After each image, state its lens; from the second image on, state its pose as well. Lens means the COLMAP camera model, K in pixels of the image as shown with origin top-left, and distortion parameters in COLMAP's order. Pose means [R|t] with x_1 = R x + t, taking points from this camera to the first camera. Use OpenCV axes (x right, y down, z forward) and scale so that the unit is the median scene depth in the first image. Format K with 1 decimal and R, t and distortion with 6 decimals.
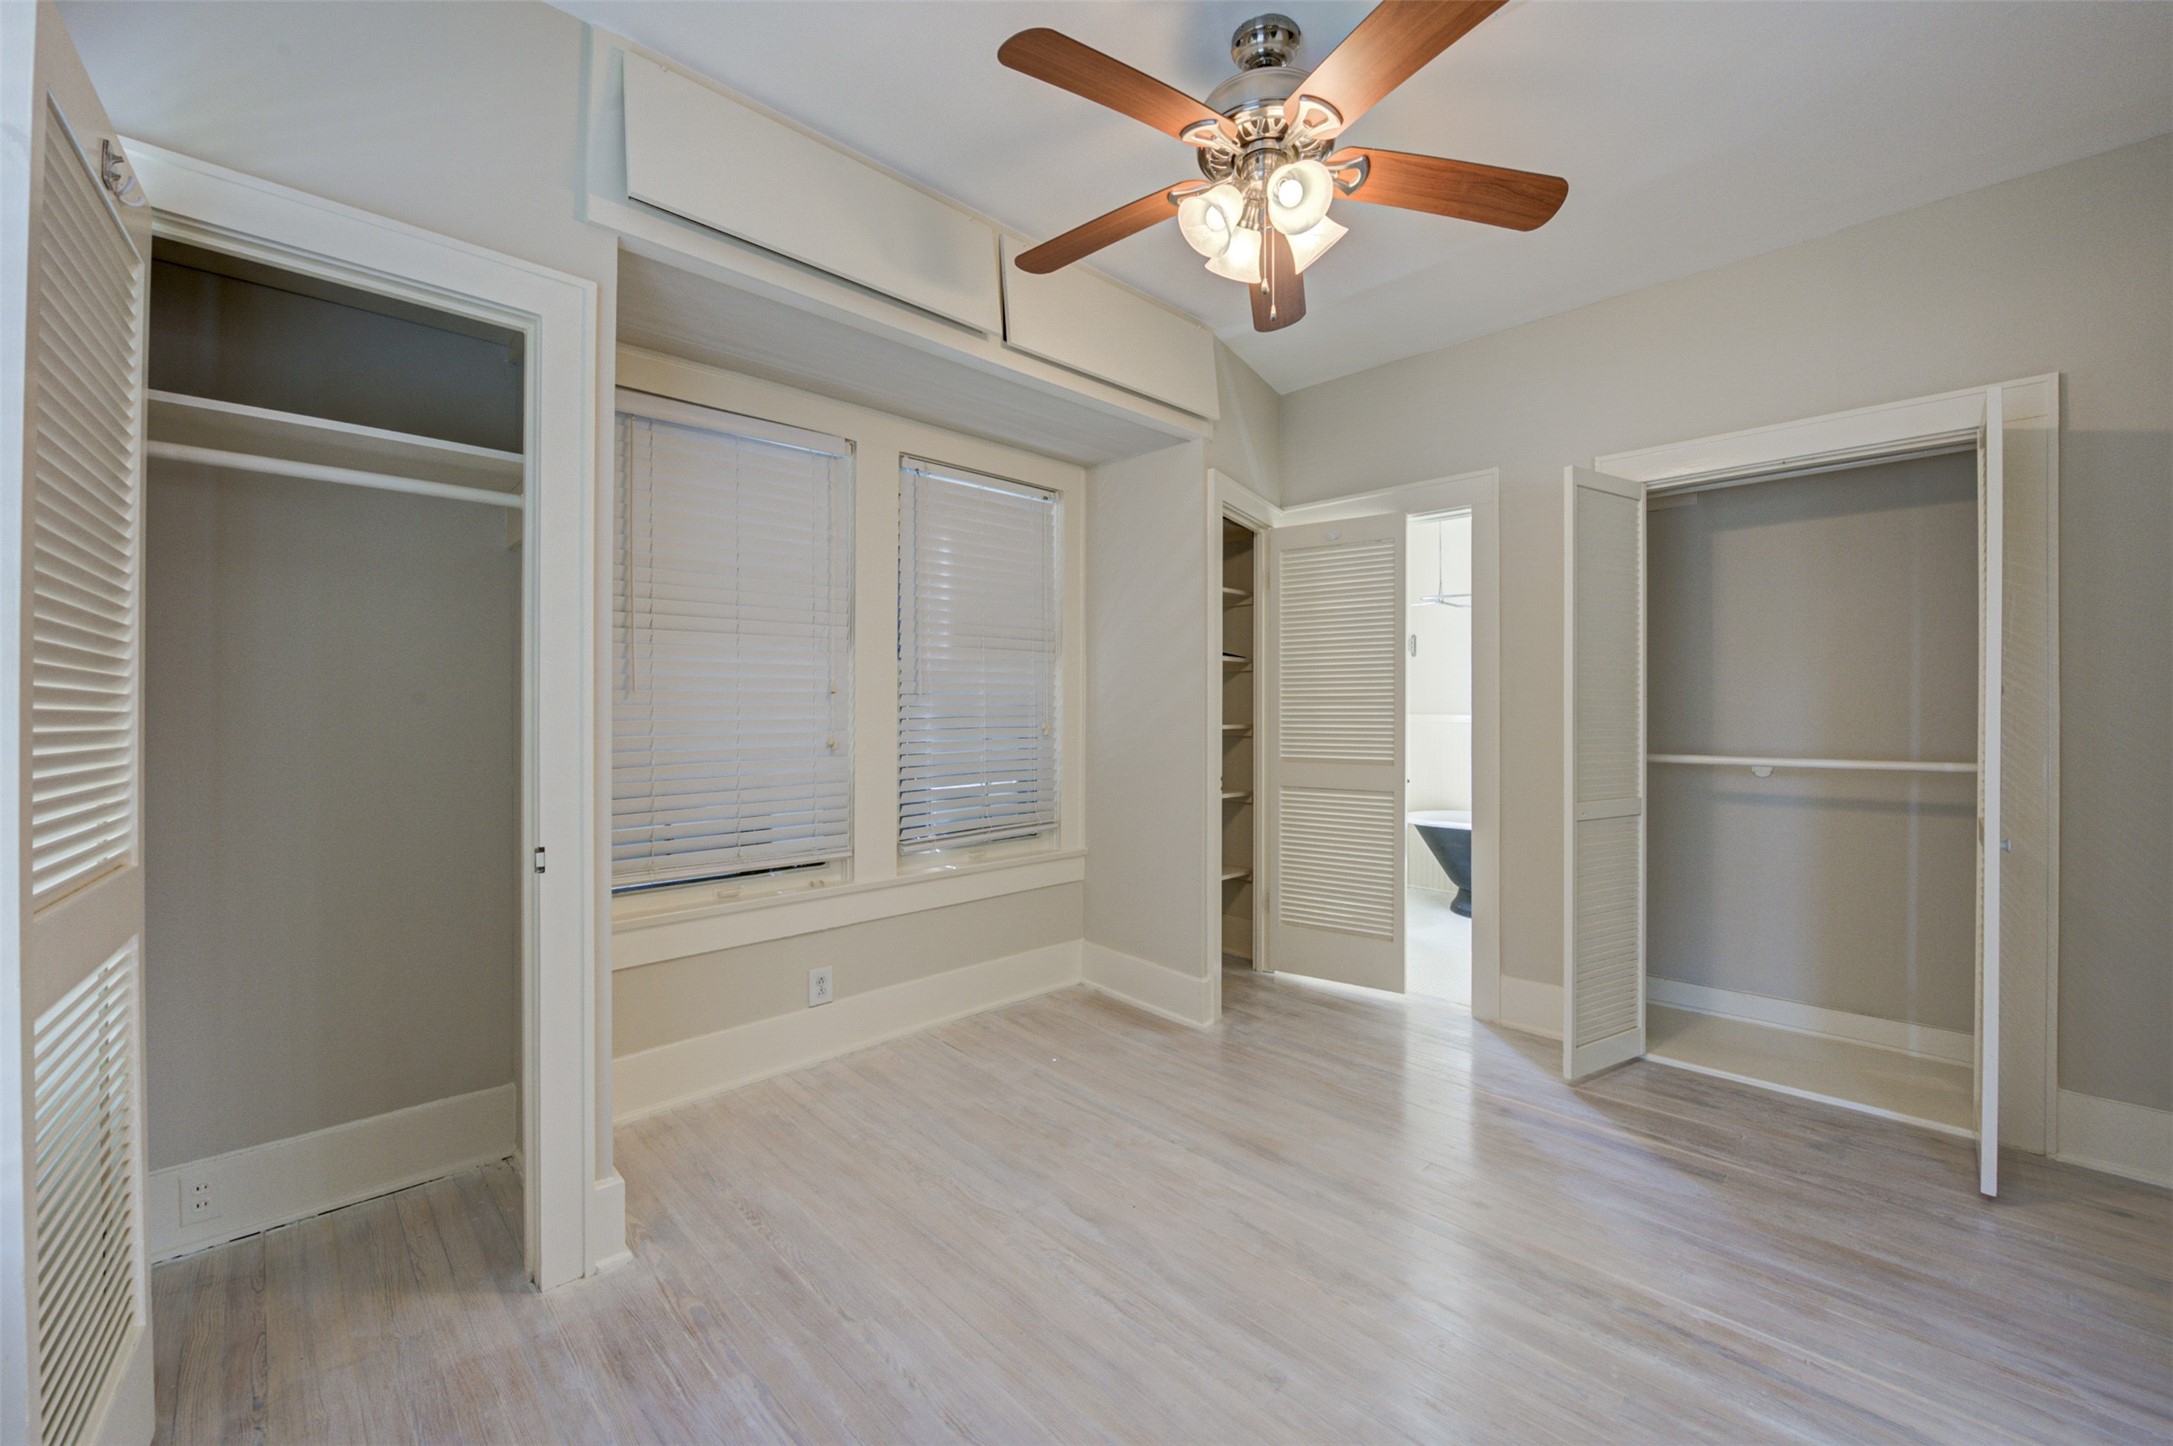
lens RADIAL K [[905.6, 0, 1086.5], [0, 905.6, 723.0], [0, 0, 1]] dist [-0.000761, -0.007291]
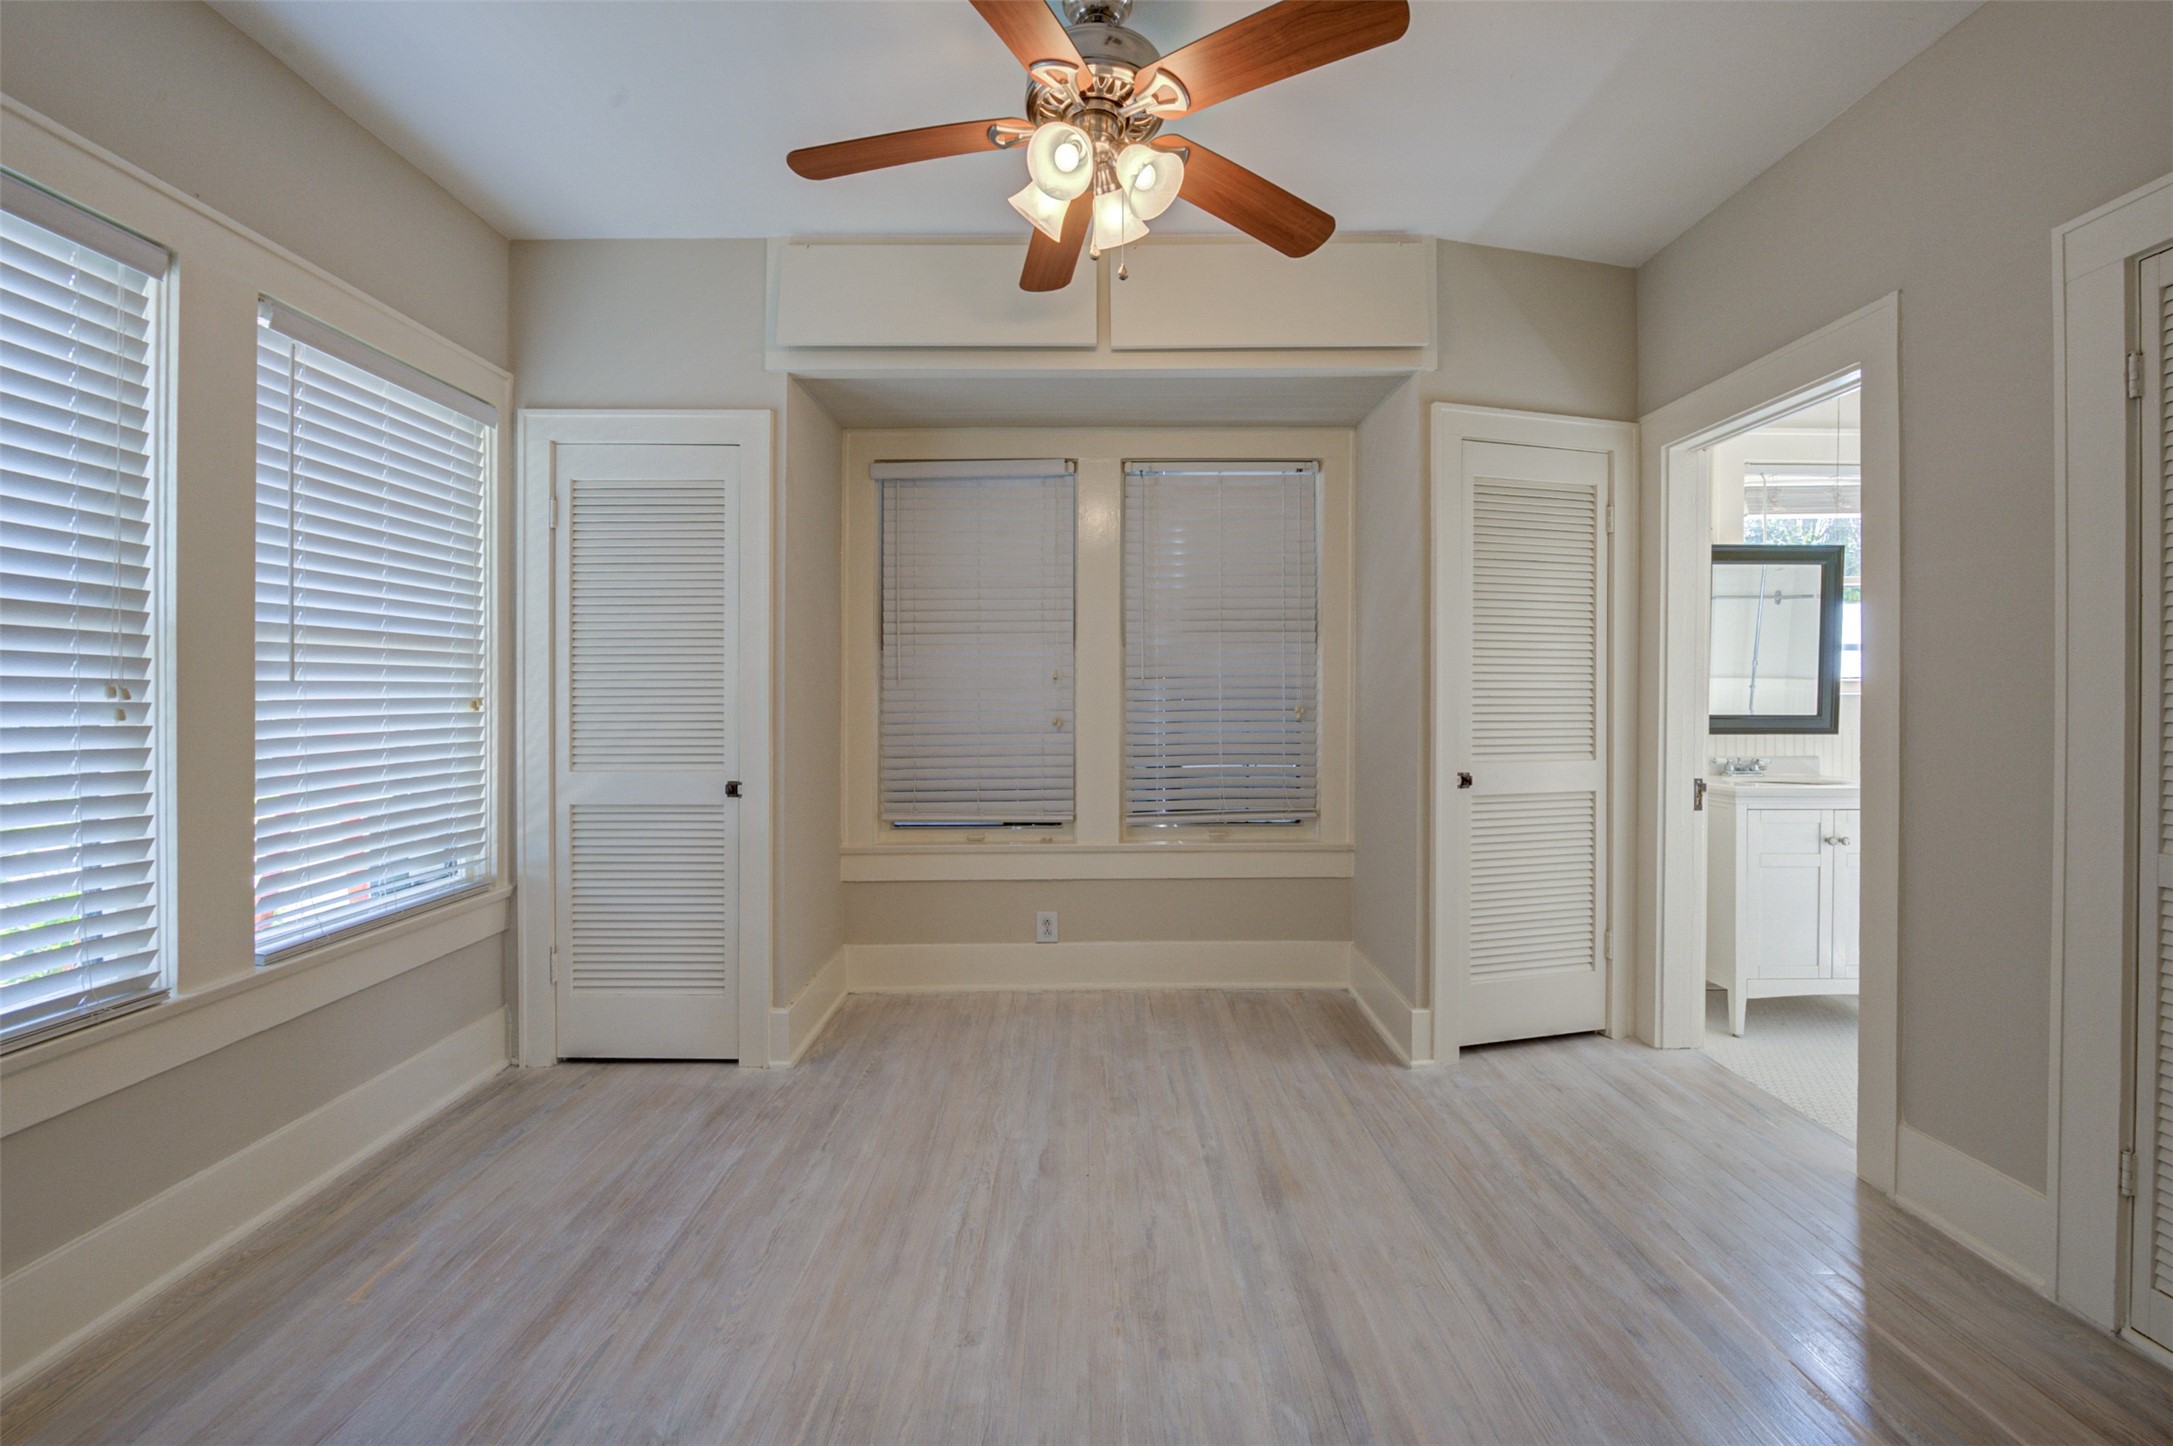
lens RADIAL K [[907.5, 0, 1085.2], [0, 907.5, 704.7], [0, 0, 1]] dist [-0.002241, -0.000269]
pose [[0.695267, 0.001459, -0.718750, 0.579768], [-0.004861, 0.999985, -0.002672, 0.003436], [0.718735, 0.005352, 0.695264, 0.207269]]
